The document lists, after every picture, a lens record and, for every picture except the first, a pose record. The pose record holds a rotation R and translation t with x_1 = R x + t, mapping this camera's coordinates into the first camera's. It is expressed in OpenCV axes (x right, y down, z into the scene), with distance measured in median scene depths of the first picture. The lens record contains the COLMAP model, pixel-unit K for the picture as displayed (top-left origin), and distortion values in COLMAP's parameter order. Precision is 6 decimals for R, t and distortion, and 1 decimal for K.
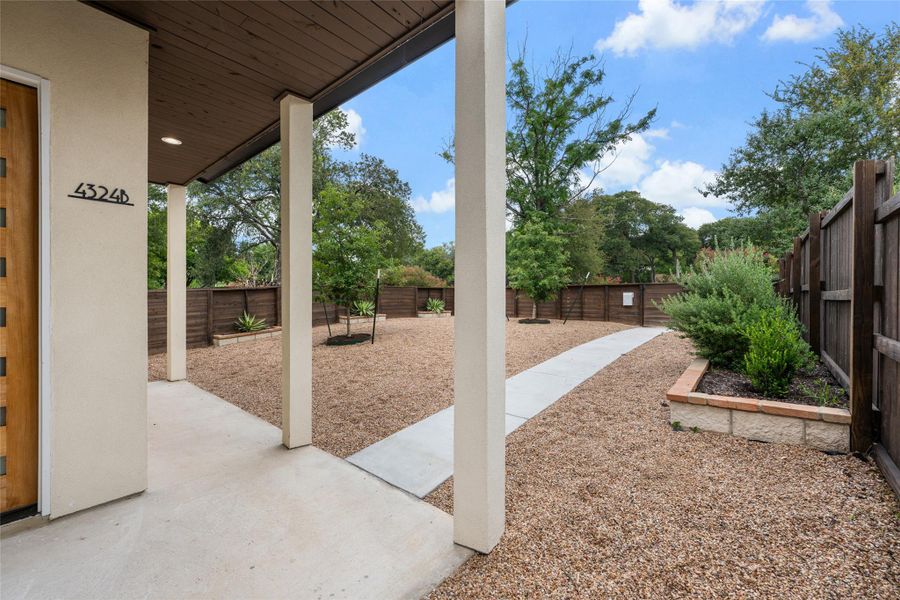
lens RADIAL K [[364.8, 0, 451.1], [0, 364.8, 301.4], [0, 0, 1]] dist [-0.001446, -0.000643]
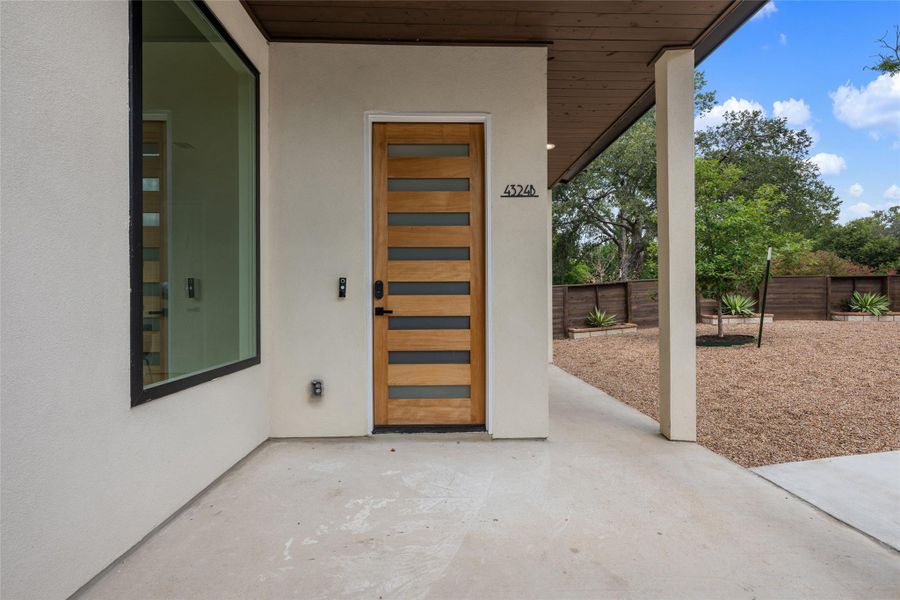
lens RADIAL K [[397.8, 0, 450.1], [0, 397.8, 302.8], [0, 0, 1]] dist [0.000889, -0.000319]
pose [[0.668542, -0.005240, -0.743656, -0.030074], [0.000172, 0.999976, -0.006892, 0.029401], [0.743675, 0.004480, 0.668527, -0.027379]]
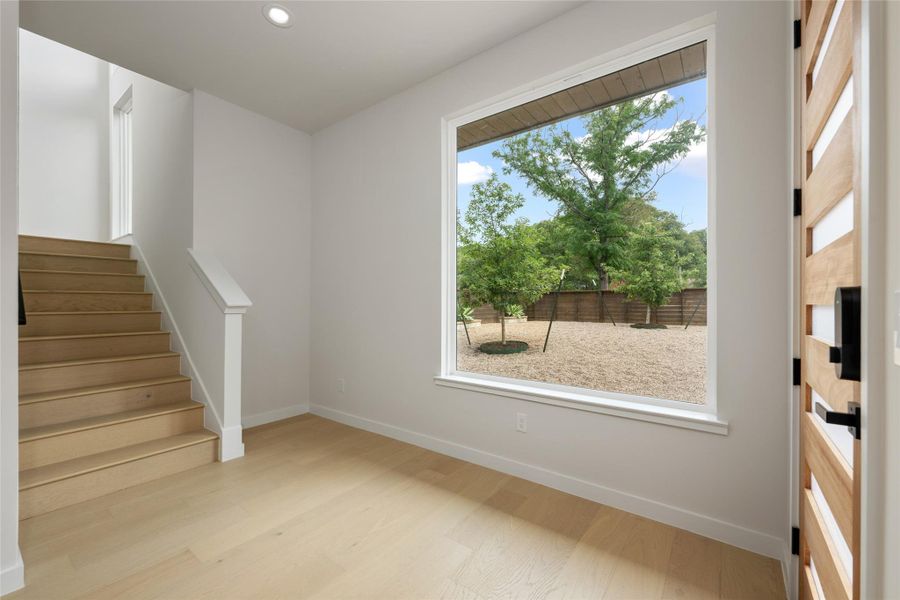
lens RADIAL K [[364.8, 0, 450.5], [0, 364.8, 300.2], [0, 0, 1]] dist [-0.001446, -0.000643]
pose [[0.999275, 0.000803, 0.038070, -0.489959], [-0.000115, 0.999837, -0.018069, 0.005390], [-0.038078, 0.018052, 0.999112, 0.116052]]
